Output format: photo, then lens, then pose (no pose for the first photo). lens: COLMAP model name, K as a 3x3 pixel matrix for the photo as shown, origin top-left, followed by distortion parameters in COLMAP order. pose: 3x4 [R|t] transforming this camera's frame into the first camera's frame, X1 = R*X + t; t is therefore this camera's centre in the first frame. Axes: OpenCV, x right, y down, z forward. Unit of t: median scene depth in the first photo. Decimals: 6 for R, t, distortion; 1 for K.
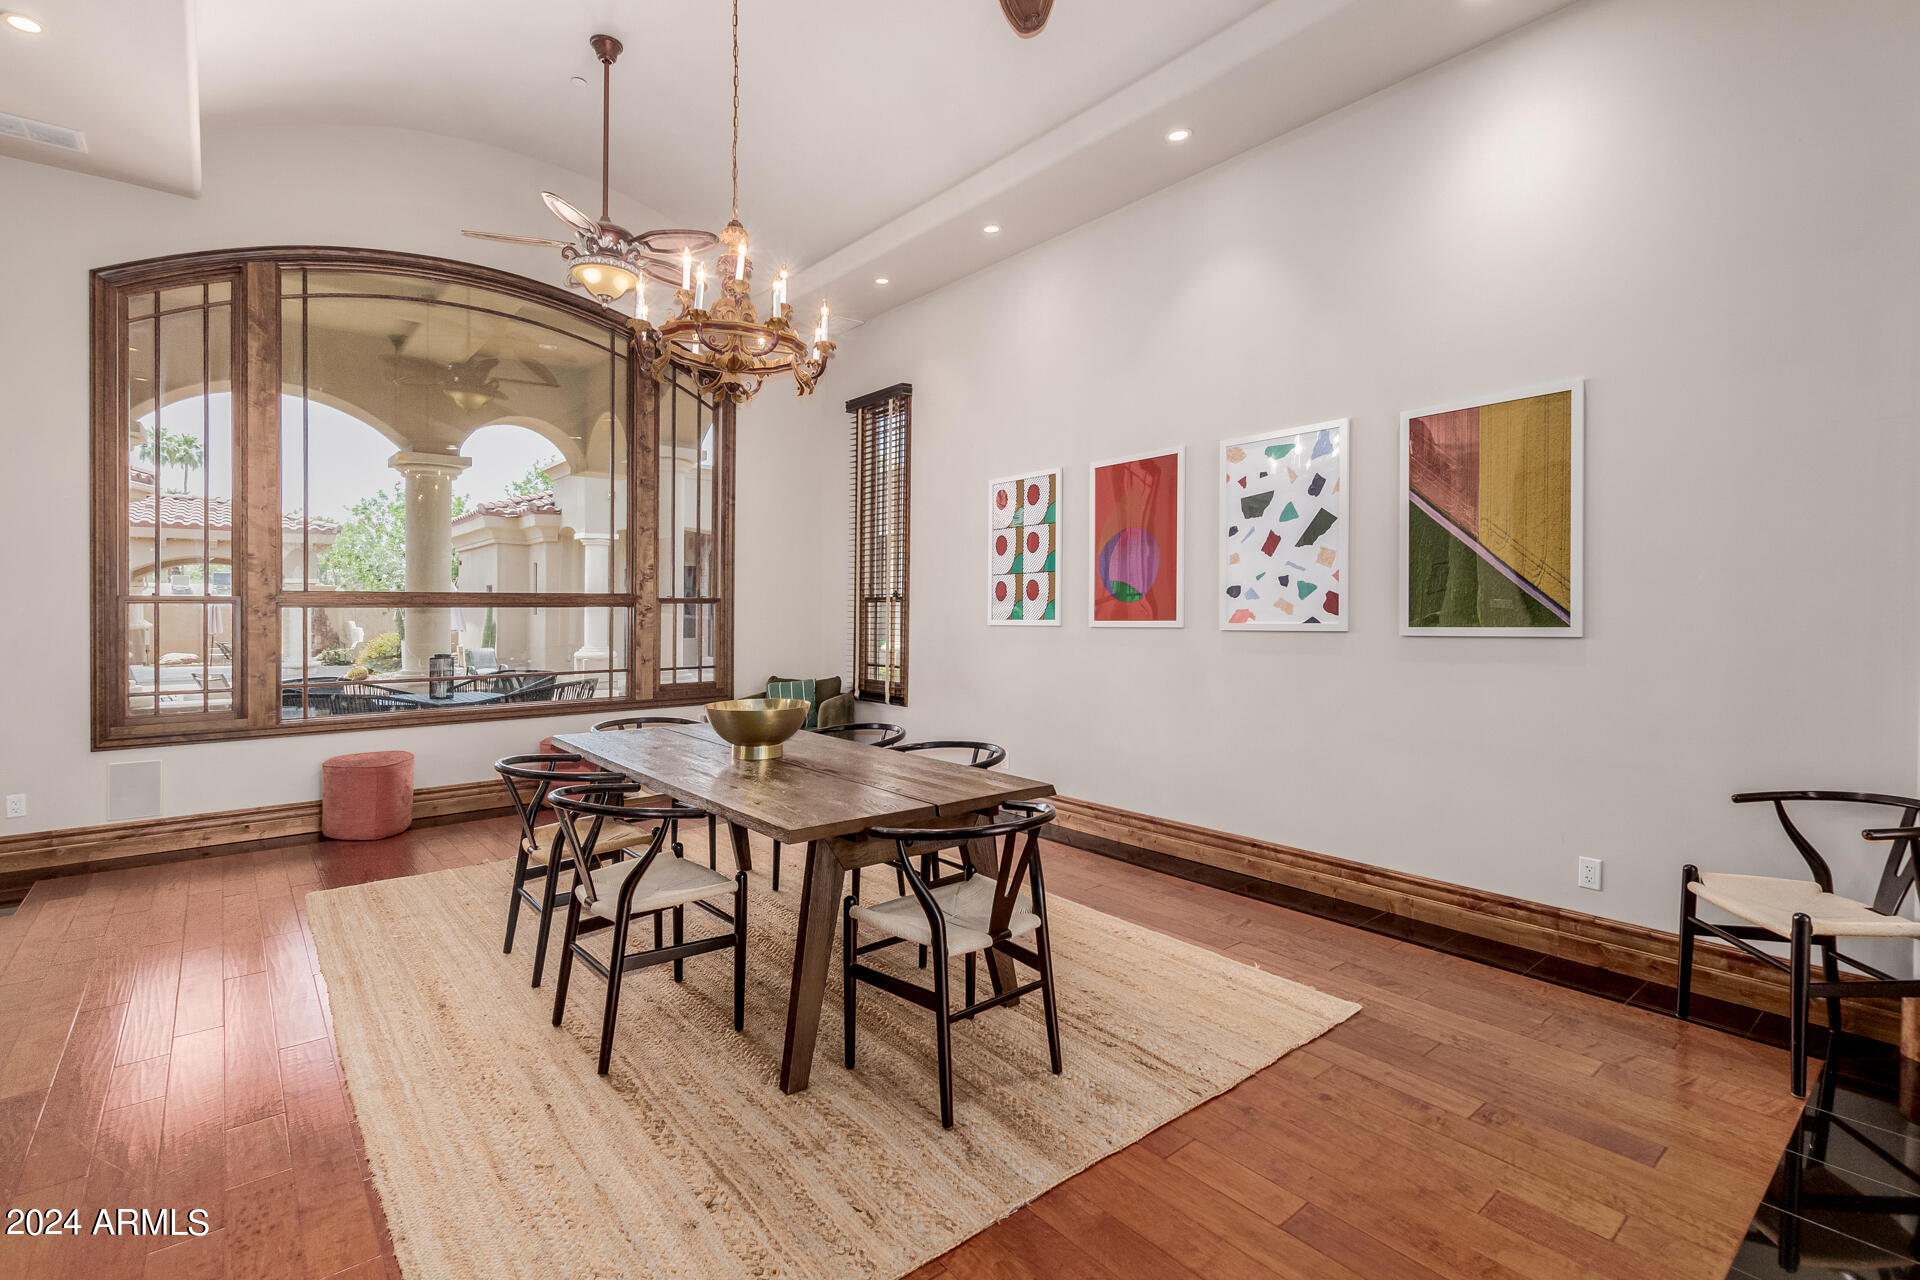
lens RADIAL K [[890.4, 0, 958.1], [0, 890.4, 630.7], [0, 0, 1]] dist [0.014313, -0.004583]
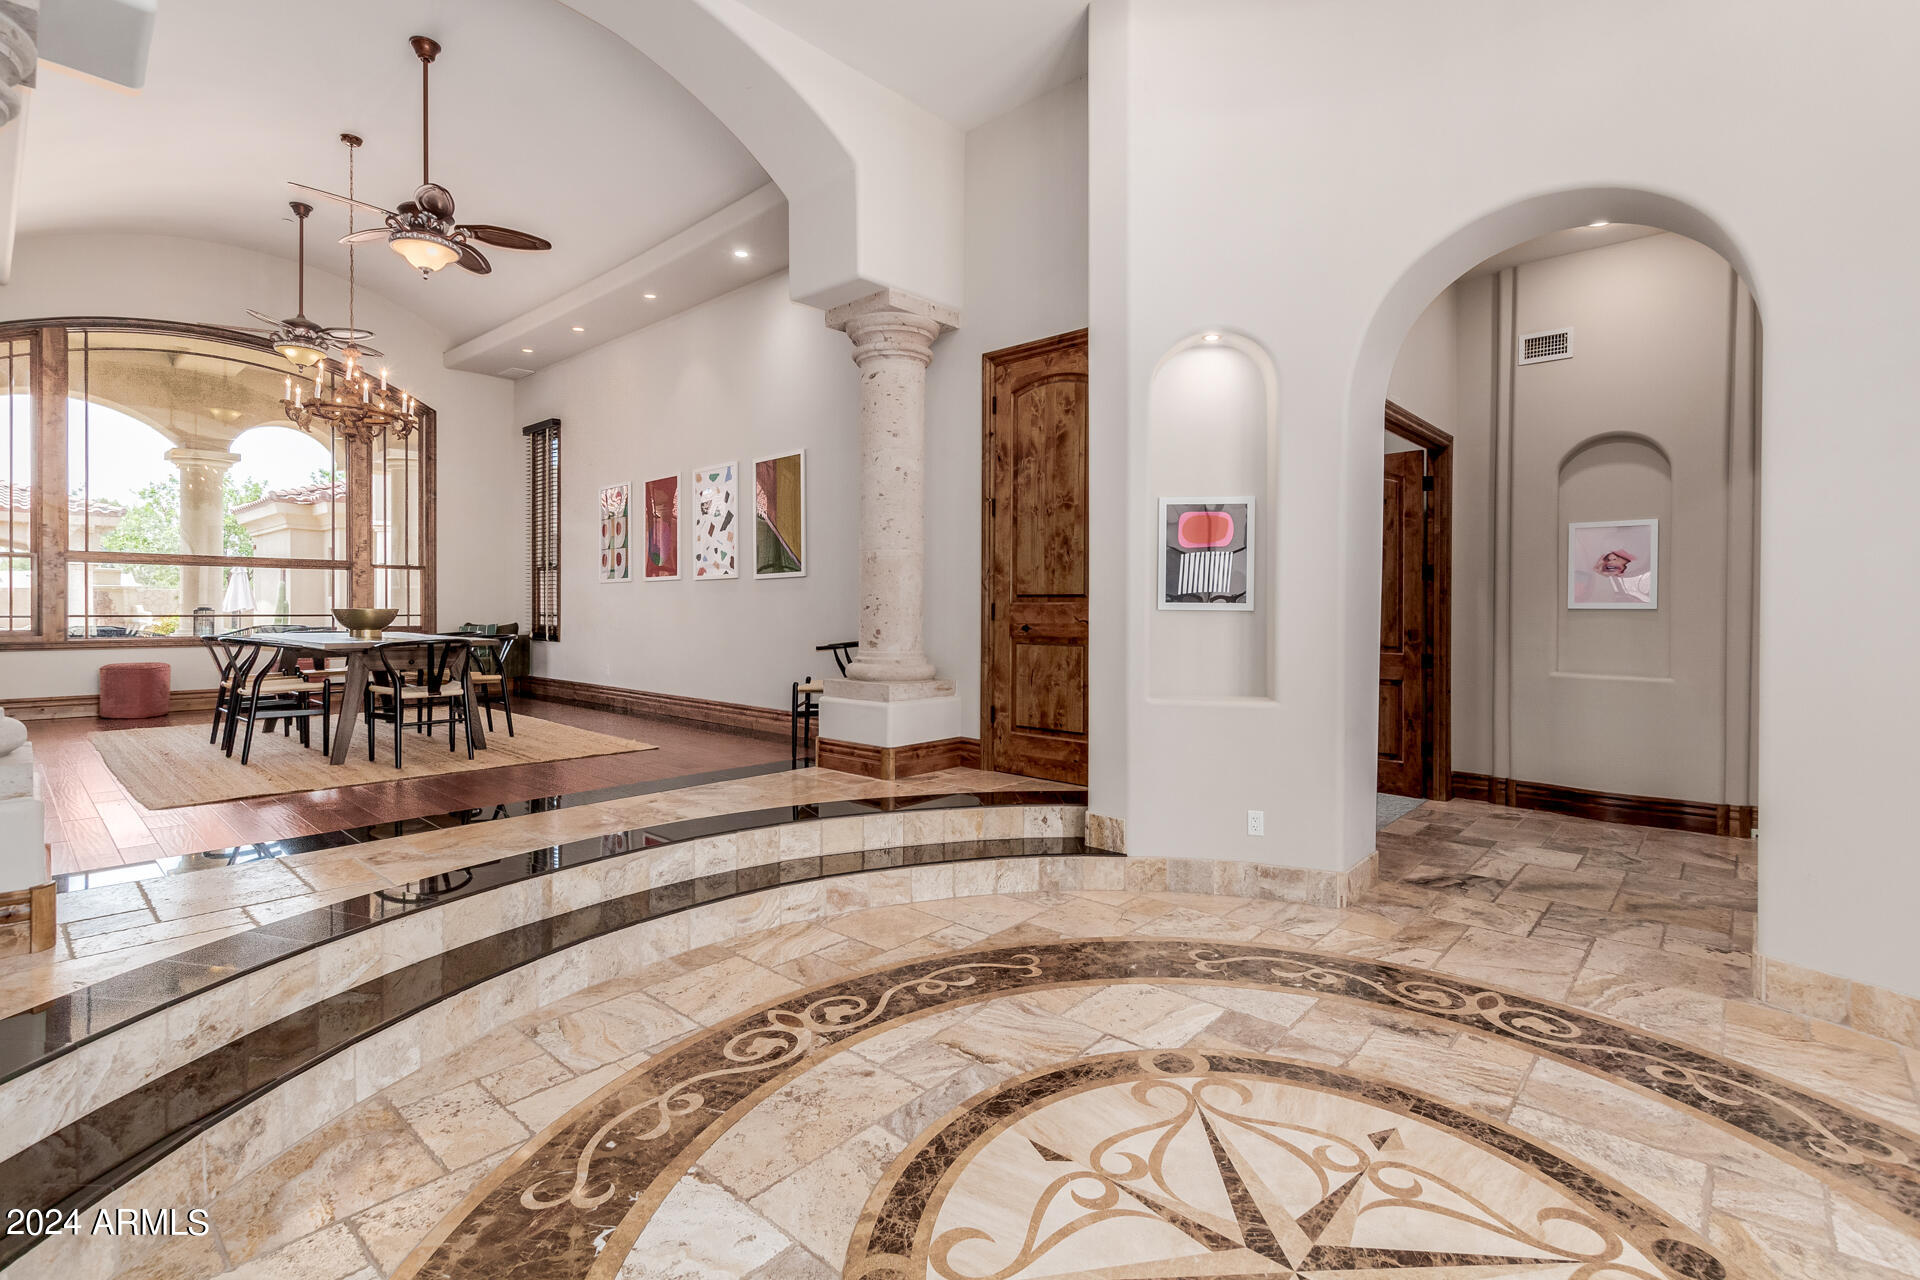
lens RADIAL K [[890.4, 0, 962.1], [0, 890.4, 635.0], [0, 0, 1]] dist [0.014313, -0.004583]
pose [[0.990100, 0.003601, 0.140317, 0.488109], [-0.004263, 0.999981, 0.004417, 0.081900], [-0.140298, -0.004972, 0.990097, -0.663391]]
